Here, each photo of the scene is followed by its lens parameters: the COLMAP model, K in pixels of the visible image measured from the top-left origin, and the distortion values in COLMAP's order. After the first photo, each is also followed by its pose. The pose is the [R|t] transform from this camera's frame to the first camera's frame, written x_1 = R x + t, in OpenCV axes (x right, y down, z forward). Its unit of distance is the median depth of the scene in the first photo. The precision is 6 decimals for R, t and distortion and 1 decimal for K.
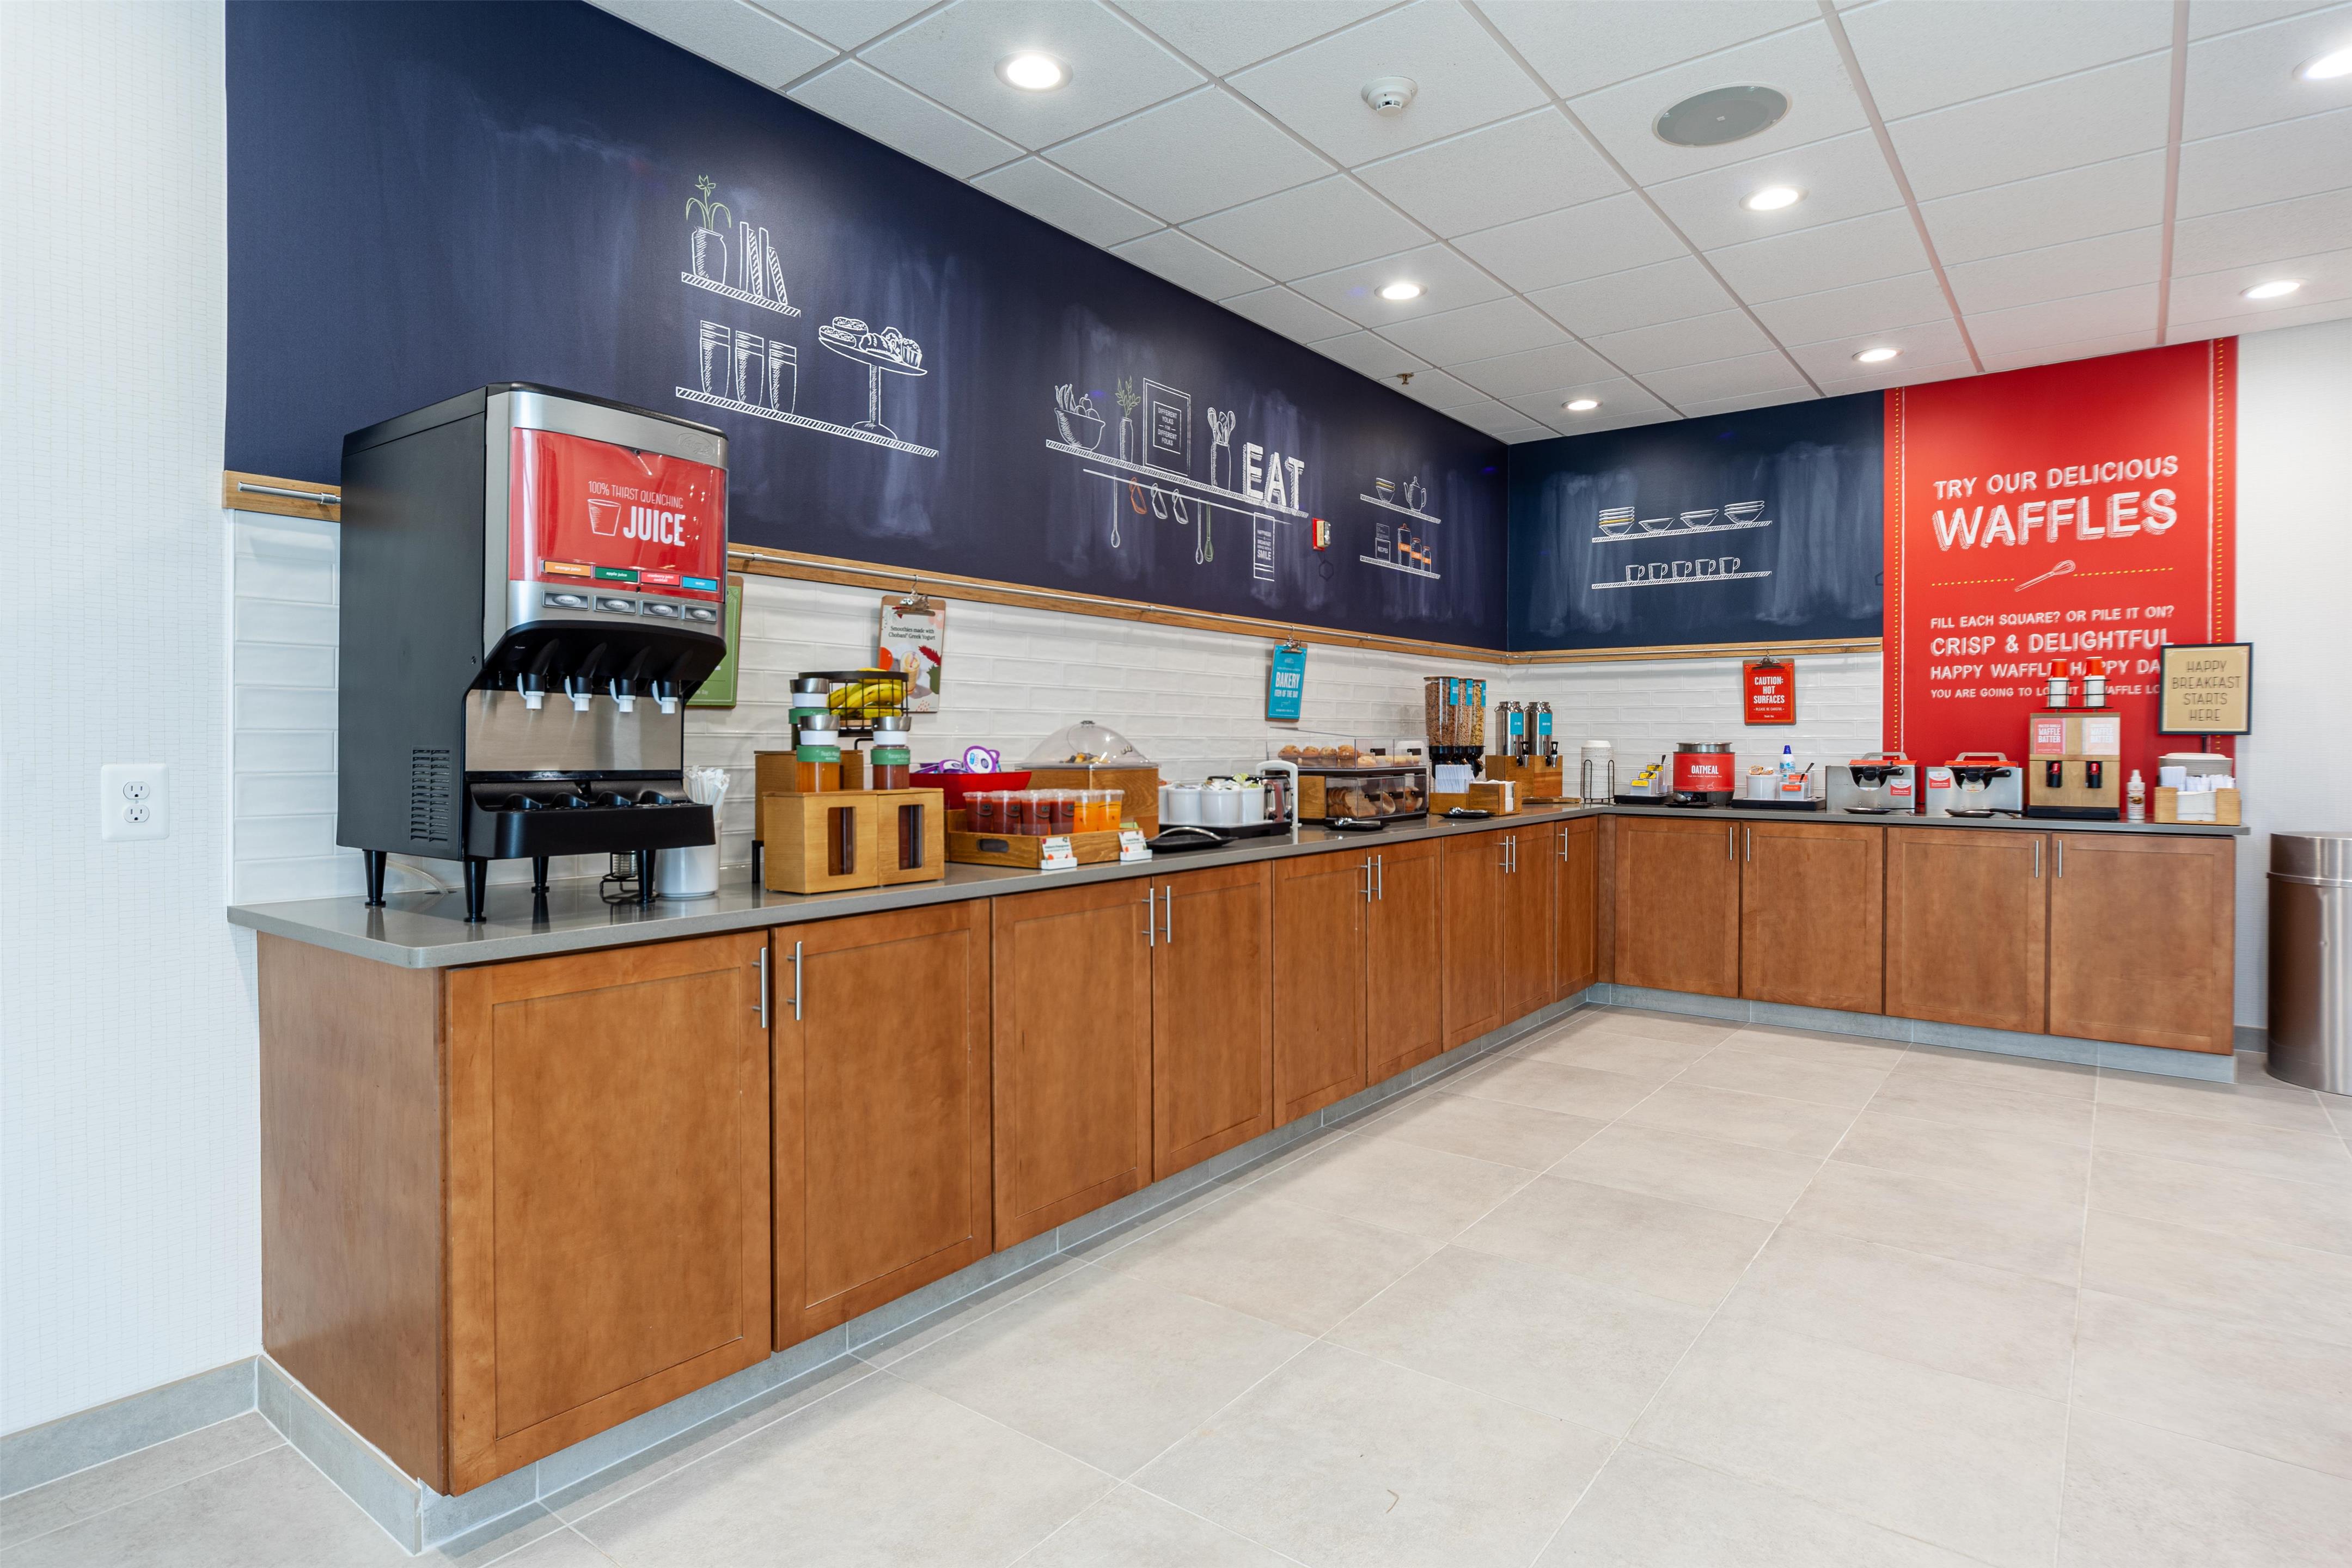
lens RADIAL K [[1283.4, 0, 1197.0], [0, 1283.4, 761.5], [0, 0, 1]] dist [-0.005466, -0.001038]
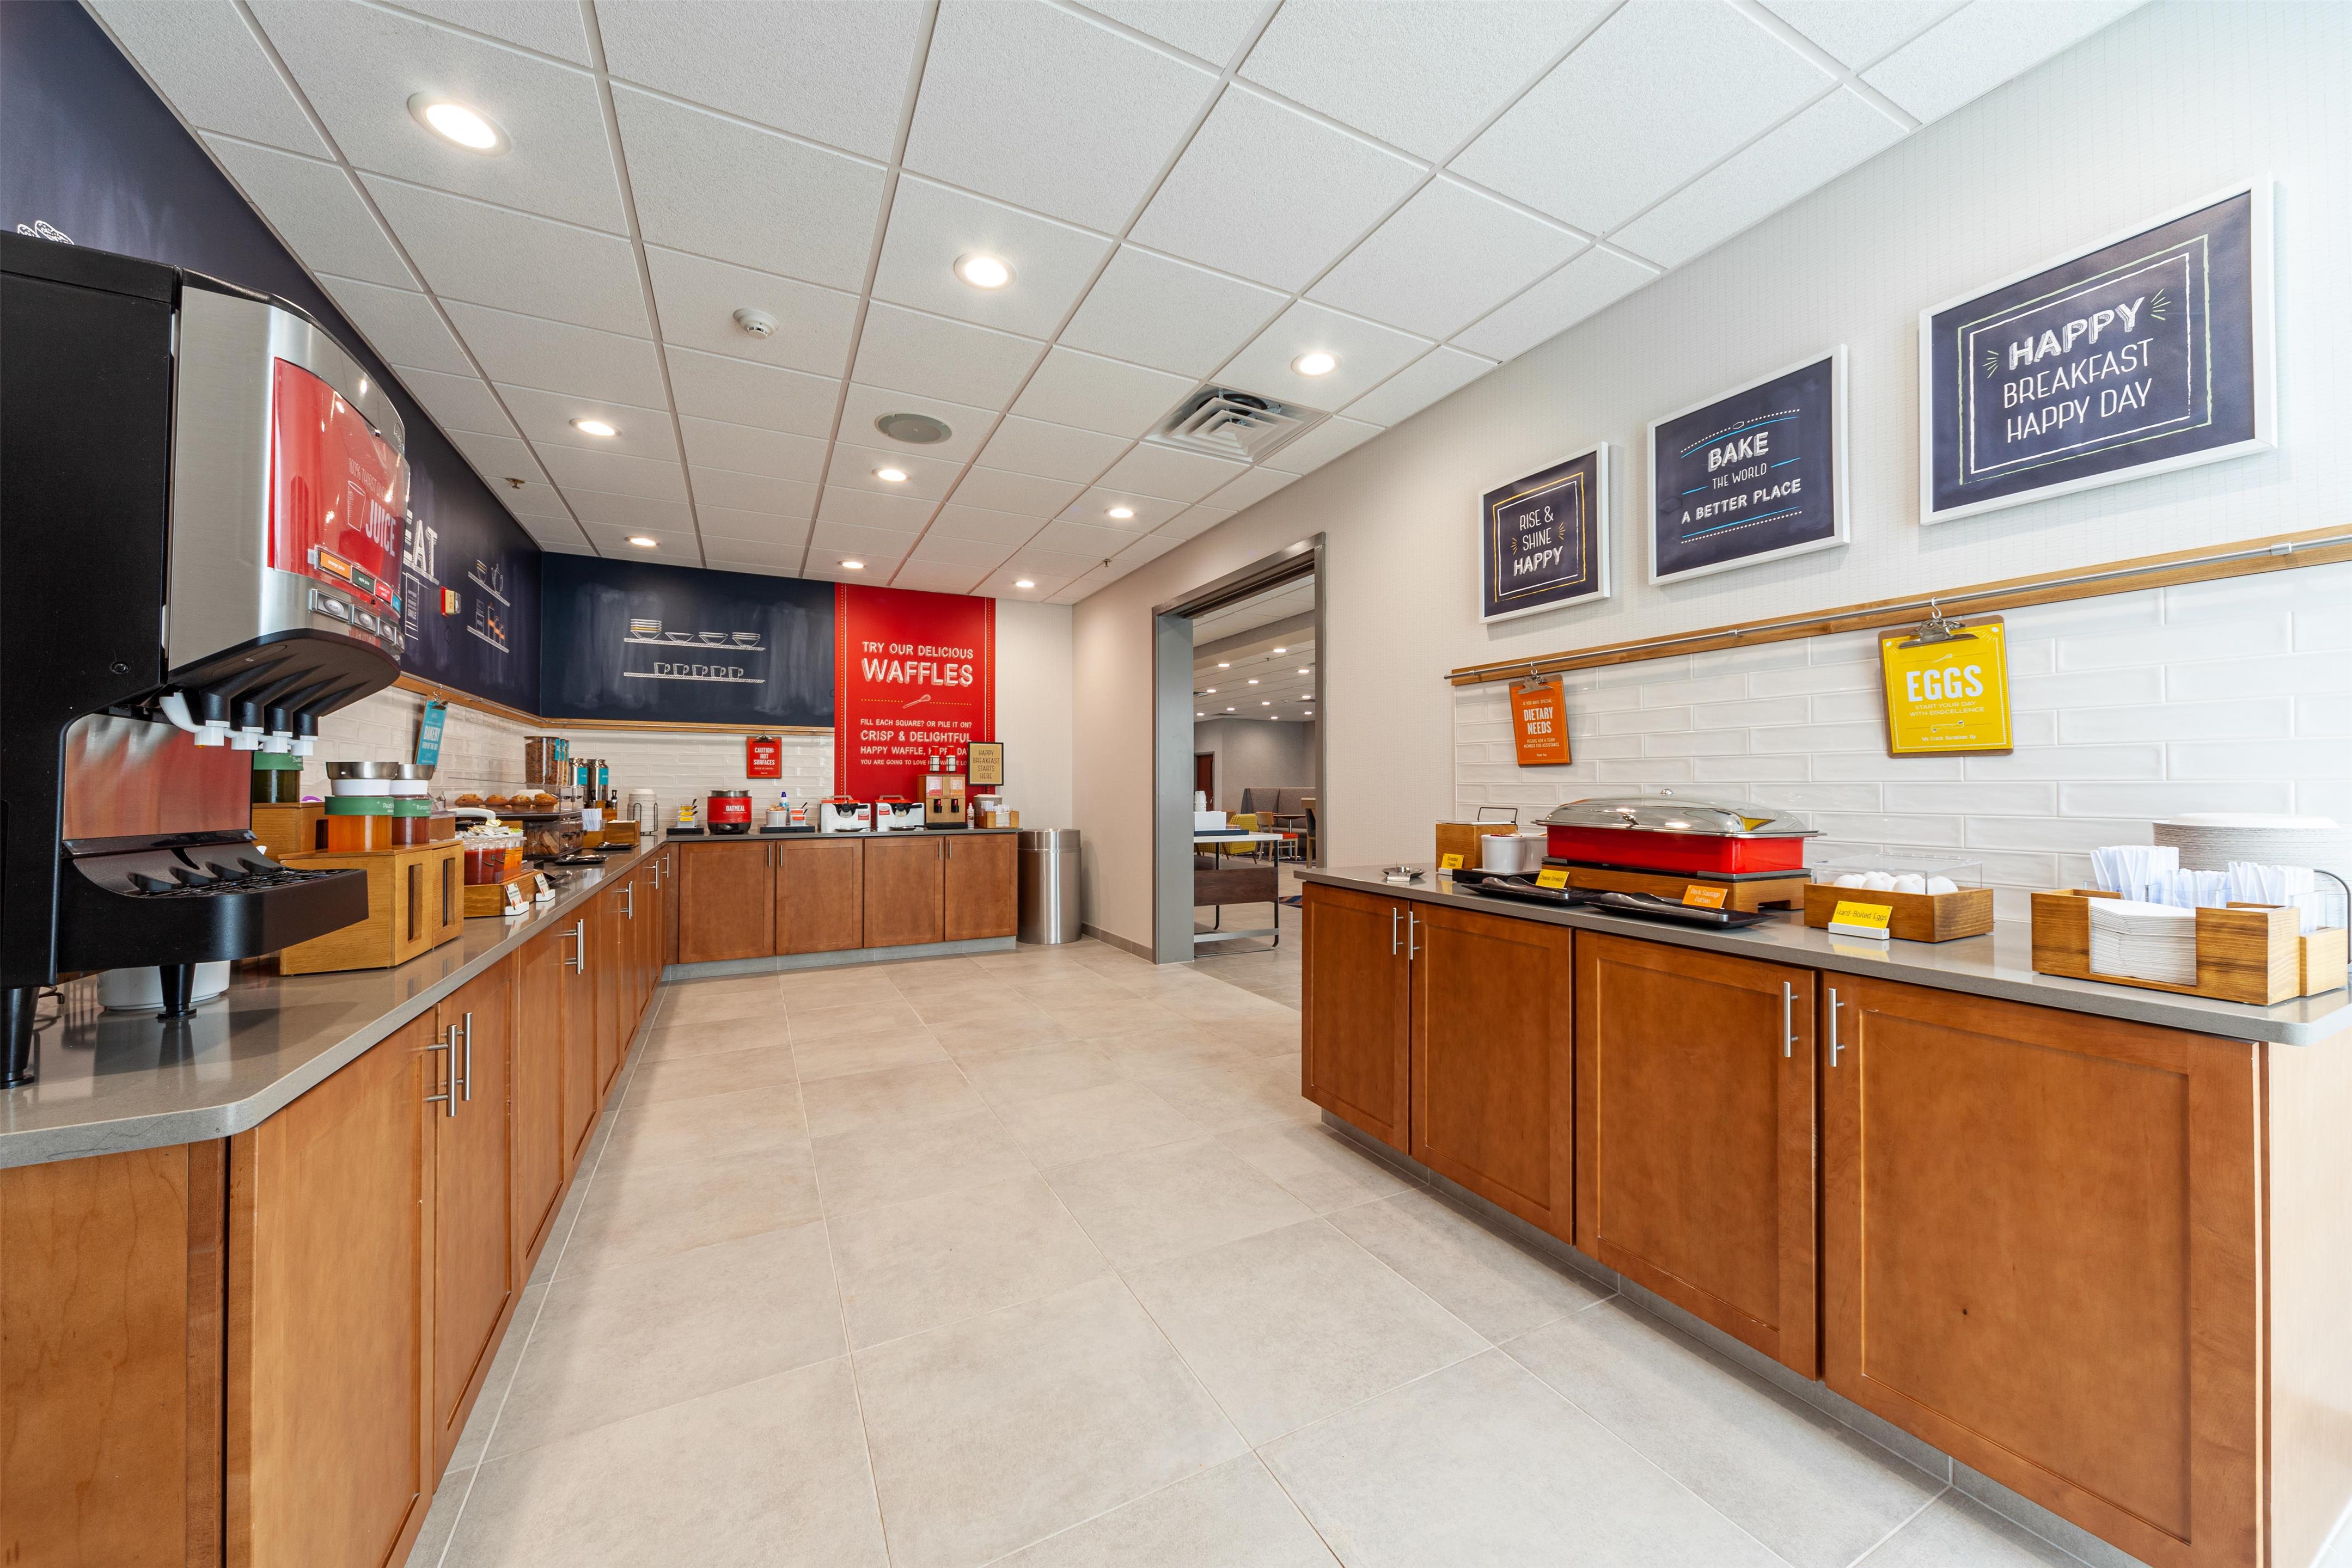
lens RADIAL K [[818.2, 0, 1197.6], [0, 818.2, 777.0], [0, 0, 1]] dist [0.003415, -0.000043]
pose [[0.419633, 0.011280, 0.907624, -0.301414], [0.016562, 0.999661, -0.020081, -0.002466], [-0.907543, 0.023459, 0.419304, 0.138531]]
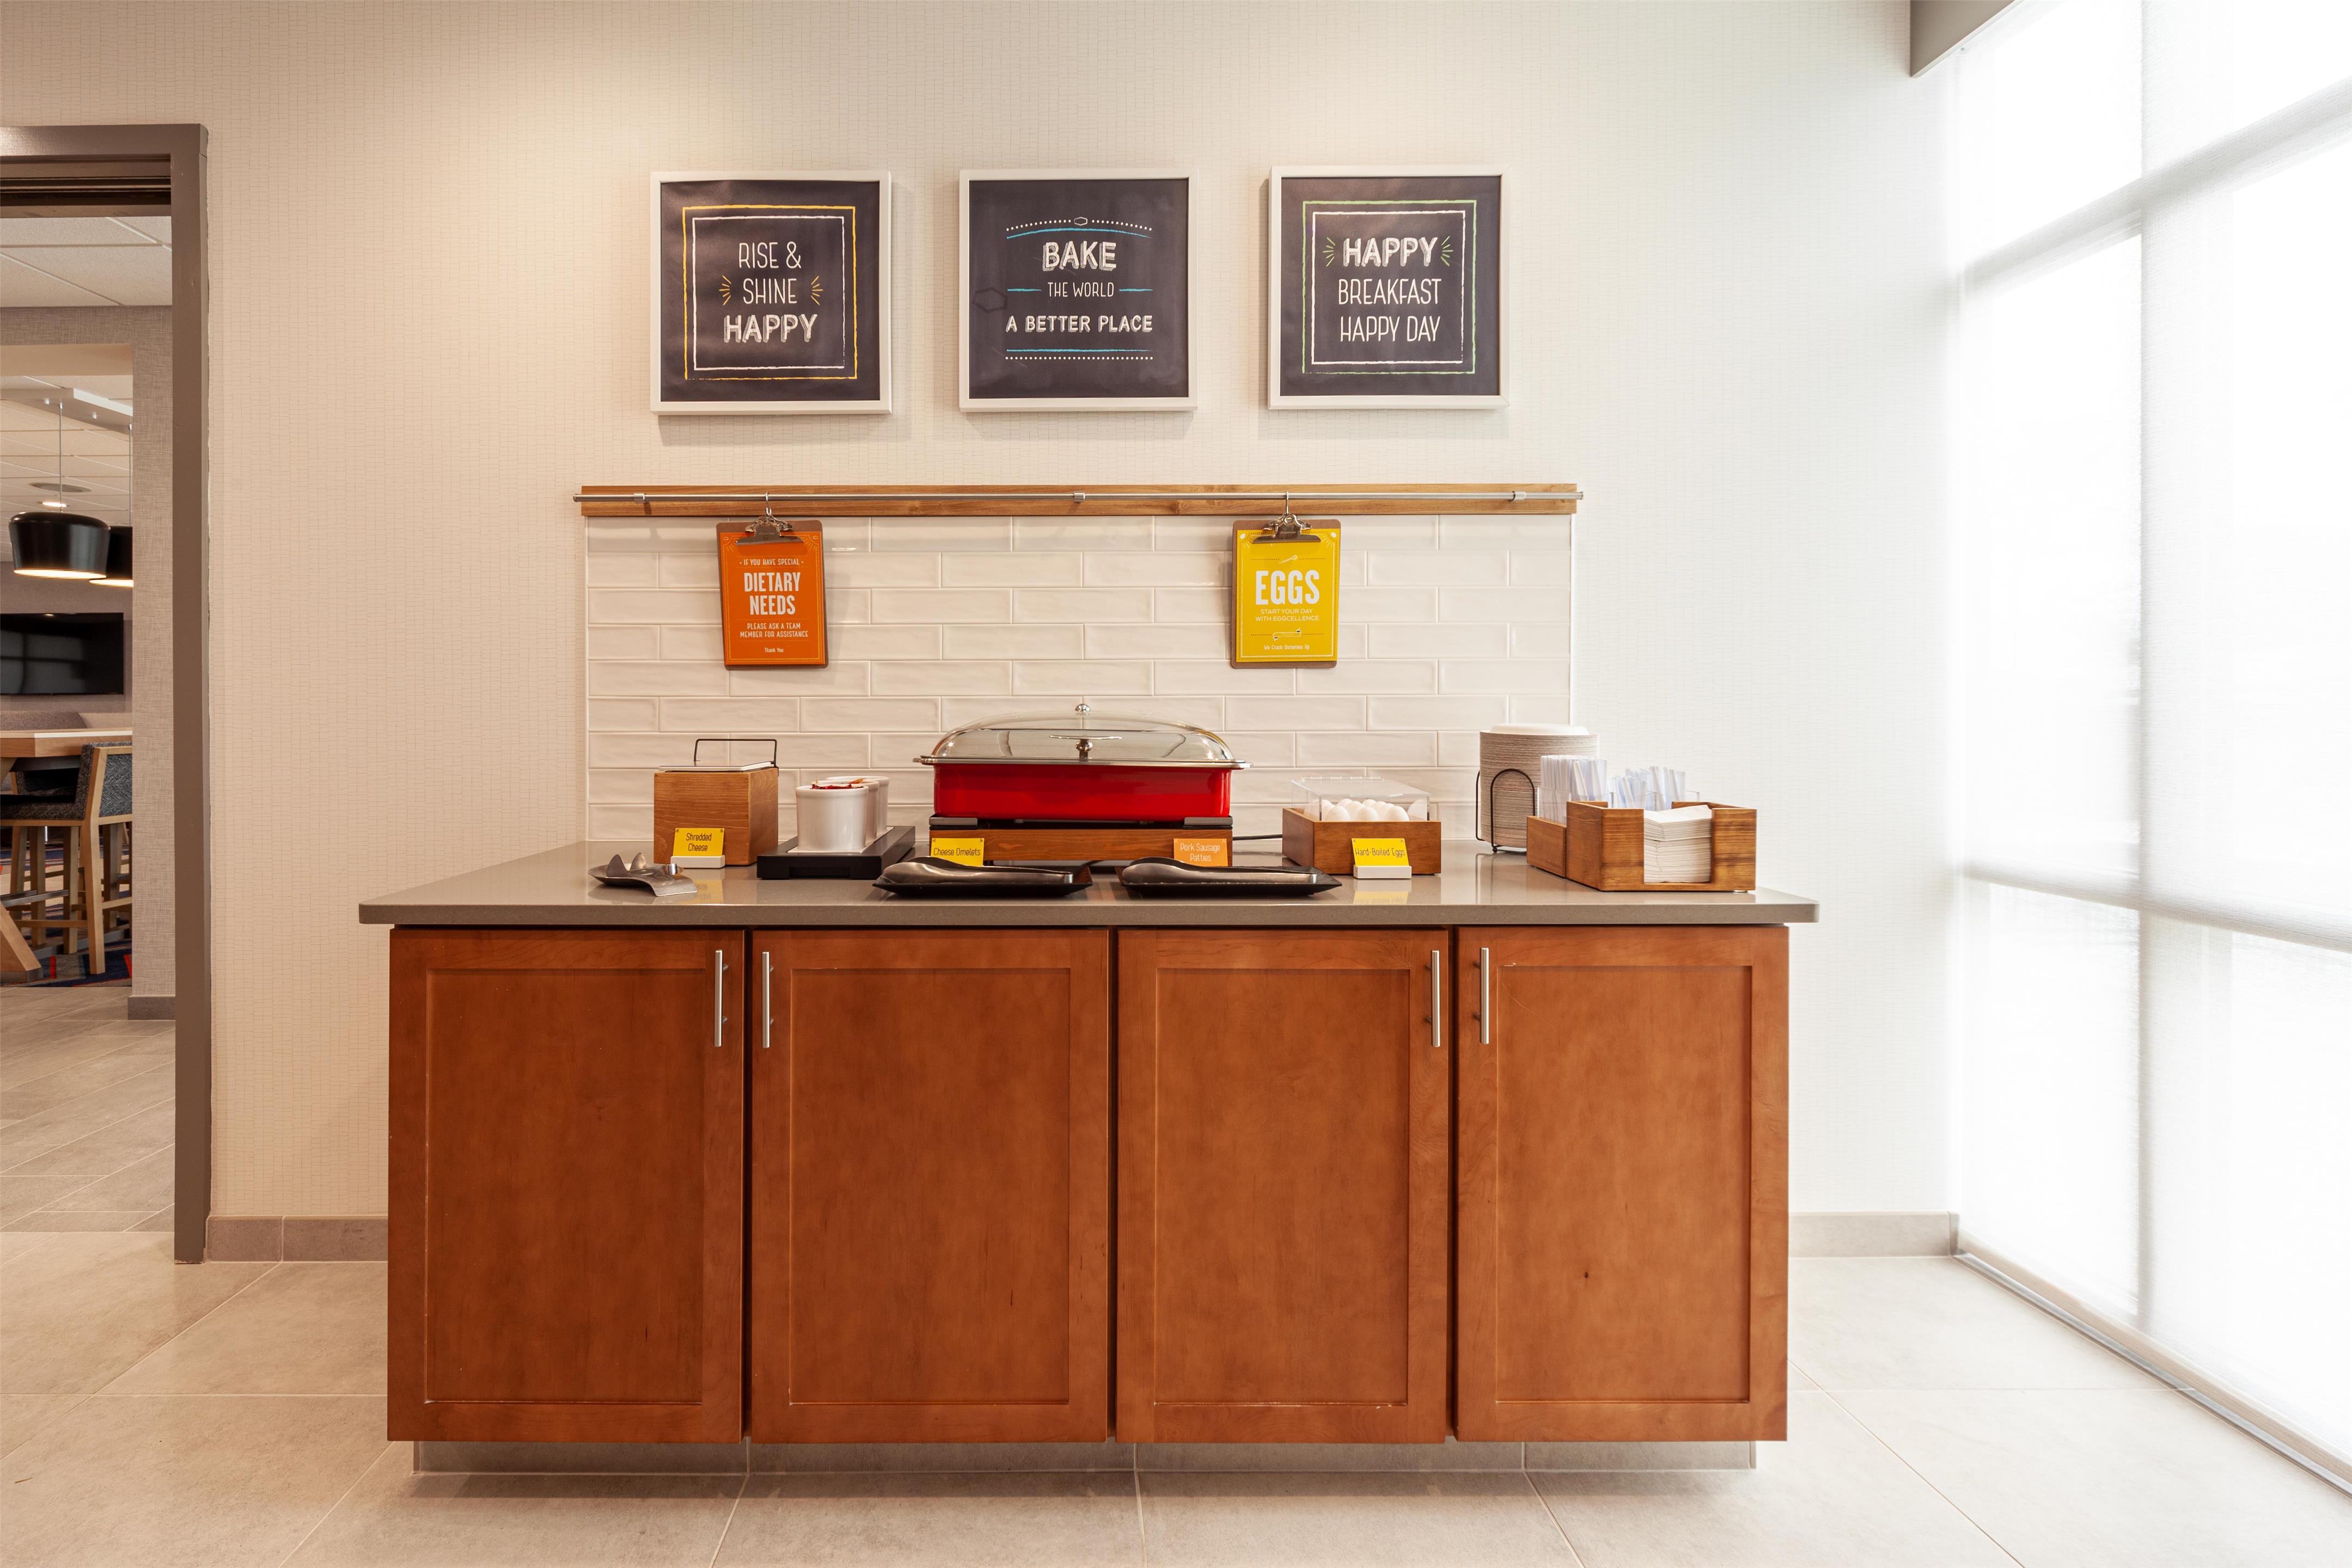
lens RADIAL K [[1101.4, 0, 1057.1], [0, 1101.4, 711.6], [0, 0, 1]] dist [-0.000854, 0.000809]
pose [[-0.583671, 0.000068, 0.811990, -0.106087], [0.018443, 0.999743, 0.013173, -0.003584], [-0.811781, 0.022664, -0.583522, 0.363072]]
